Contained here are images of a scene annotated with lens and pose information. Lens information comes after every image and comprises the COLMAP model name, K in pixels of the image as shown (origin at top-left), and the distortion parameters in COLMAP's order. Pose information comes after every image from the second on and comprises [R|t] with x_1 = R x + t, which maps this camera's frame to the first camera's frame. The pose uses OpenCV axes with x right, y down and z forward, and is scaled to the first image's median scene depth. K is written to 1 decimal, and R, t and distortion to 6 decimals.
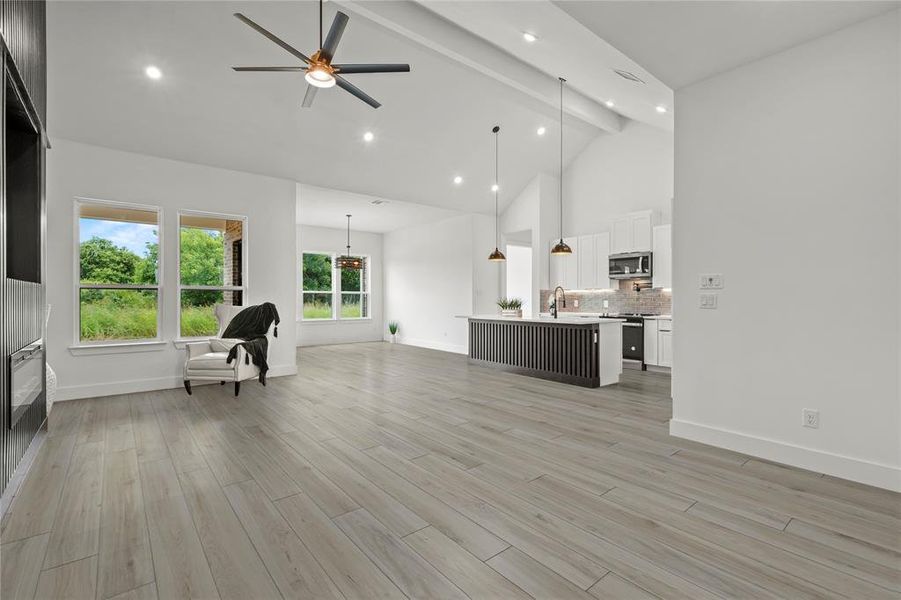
lens RADIAL K [[415.2, 0, 450.5], [0, 415.2, 300.0], [0, 0, 1]] dist [-0.000222, -0.000078]
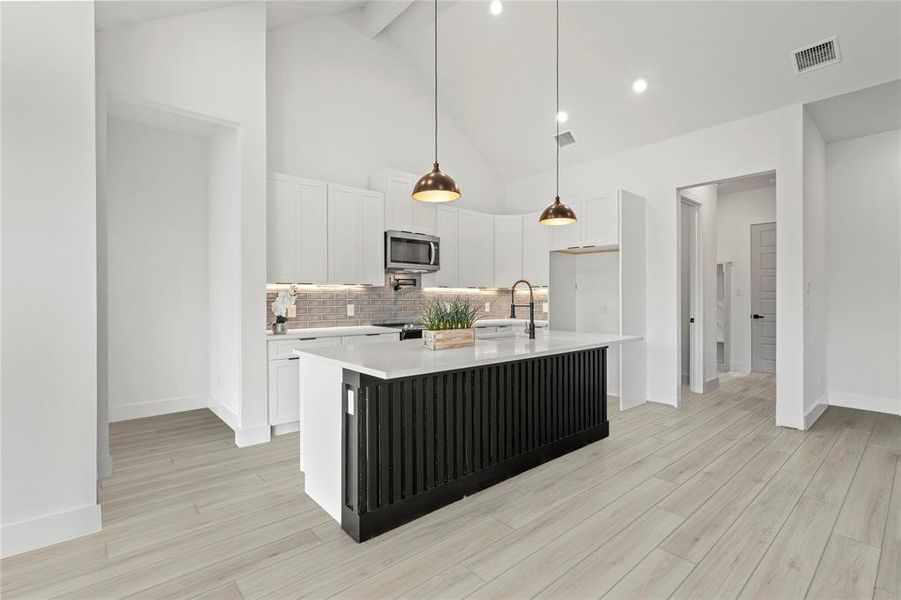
lens RADIAL K [[415.2, 0, 450.5], [0, 415.2, 300.0], [0, 0, 1]] dist [-0.000222, -0.000078]
pose [[-0.041039, -0.003171, 0.999153, -0.238634], [0.003839, 0.999987, 0.003331, -0.006645], [-0.999150, 0.003973, -0.041026, 0.939266]]
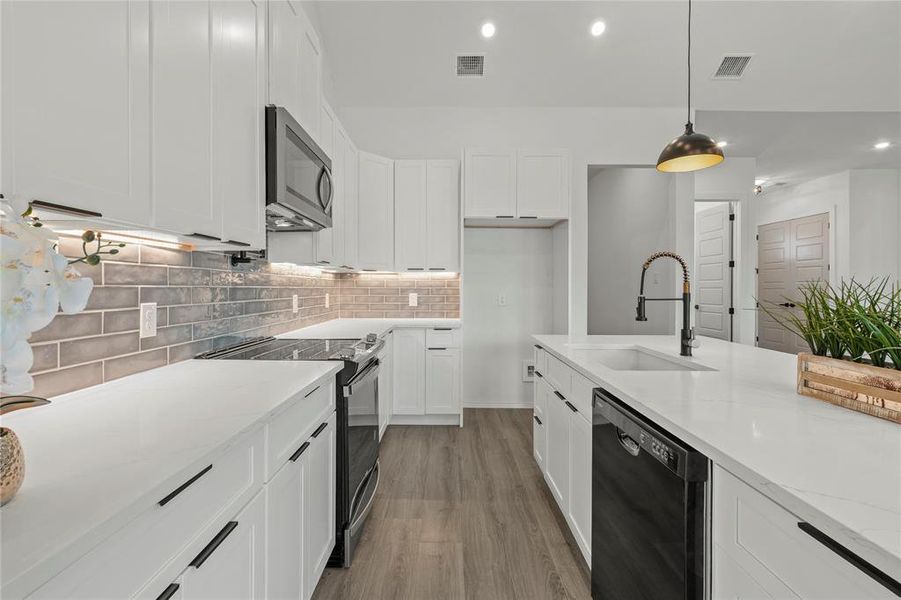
lens RADIAL K [[418.0, 0, 450.8], [0, 418.0, 286.7], [0, 0, 1]] dist [-0.001311, -0.000167]
pose [[-0.777798, 0.000500, 0.628514, 0.158604], [-0.000794, 0.999998, -0.001779, -0.005430], [-0.628514, -0.001883, -0.777796, 1.130086]]
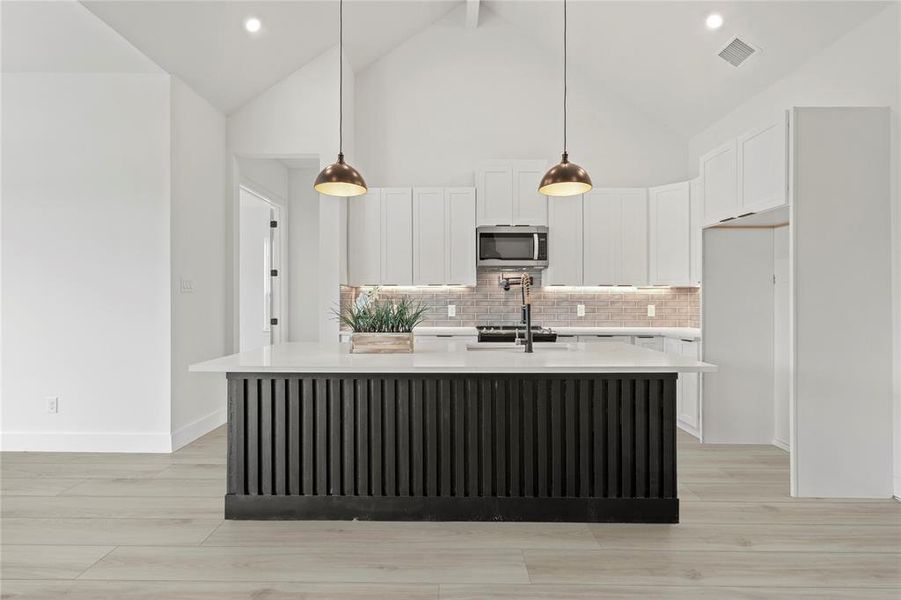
lens RADIAL K [[415.2, 0, 450.5], [0, 415.2, 300.0], [0, 0, 1]] dist [-0.000222, -0.000078]
pose [[0.633168, 0.001426, 0.774013, -0.090085], [0.001539, 0.999994, -0.003101, -0.003951], [-0.774012, 0.003155, 0.633162, 0.667688]]
